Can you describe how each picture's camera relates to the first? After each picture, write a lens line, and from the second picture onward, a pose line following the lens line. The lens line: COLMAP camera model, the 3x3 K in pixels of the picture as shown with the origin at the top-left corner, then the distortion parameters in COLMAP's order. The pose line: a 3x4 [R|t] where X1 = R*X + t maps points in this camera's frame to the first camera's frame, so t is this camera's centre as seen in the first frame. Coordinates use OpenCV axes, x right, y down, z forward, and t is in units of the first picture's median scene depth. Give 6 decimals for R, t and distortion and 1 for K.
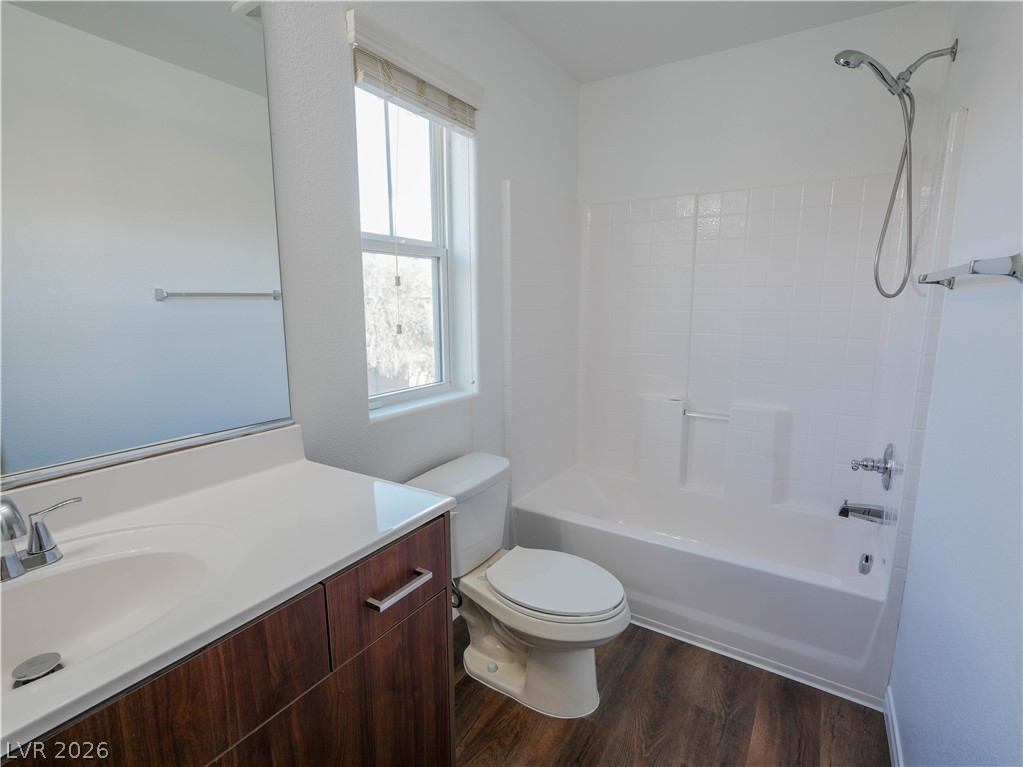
lens RADIAL K [[516.5, 0, 515.7], [0, 516.5, 381.3], [0, 0, 1]] dist [-0.015018, 0.010834]
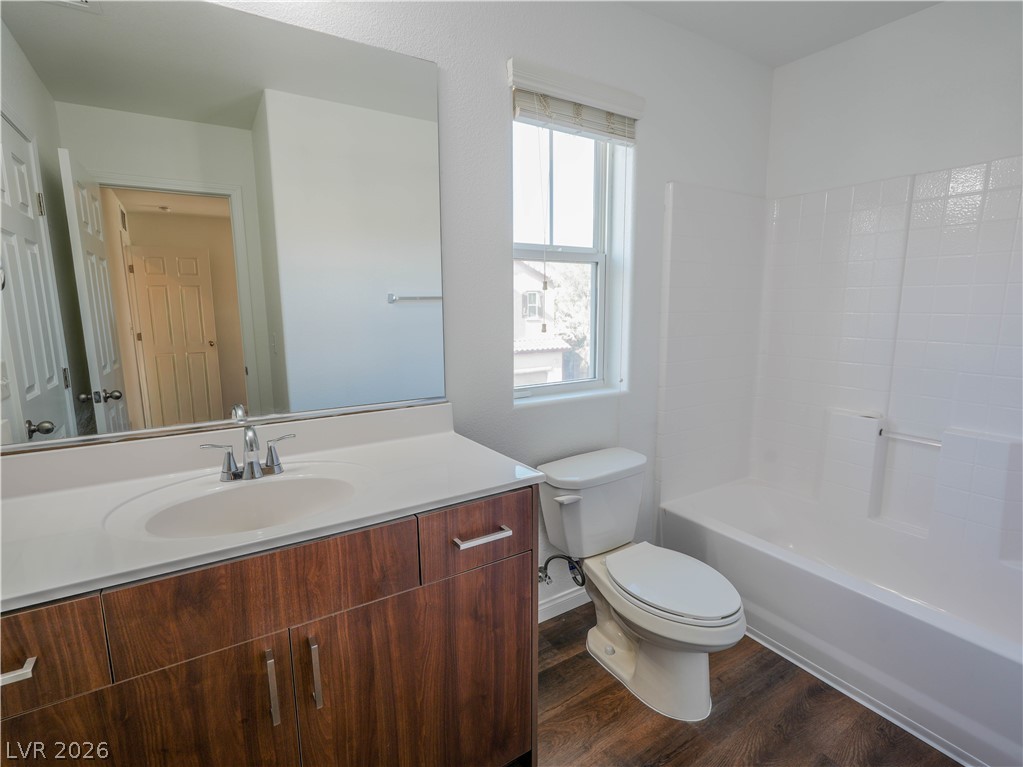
lens RADIAL K [[516.5, 0, 504.2], [0, 516.5, 380.6], [0, 0, 1]] dist [-0.015018, 0.010834]
pose [[0.900164, 0.061515, -0.431186, 0.195047], [-0.063144, 0.997949, 0.010550, 0.007519], [0.430950, 0.017730, 0.902201, -0.057382]]
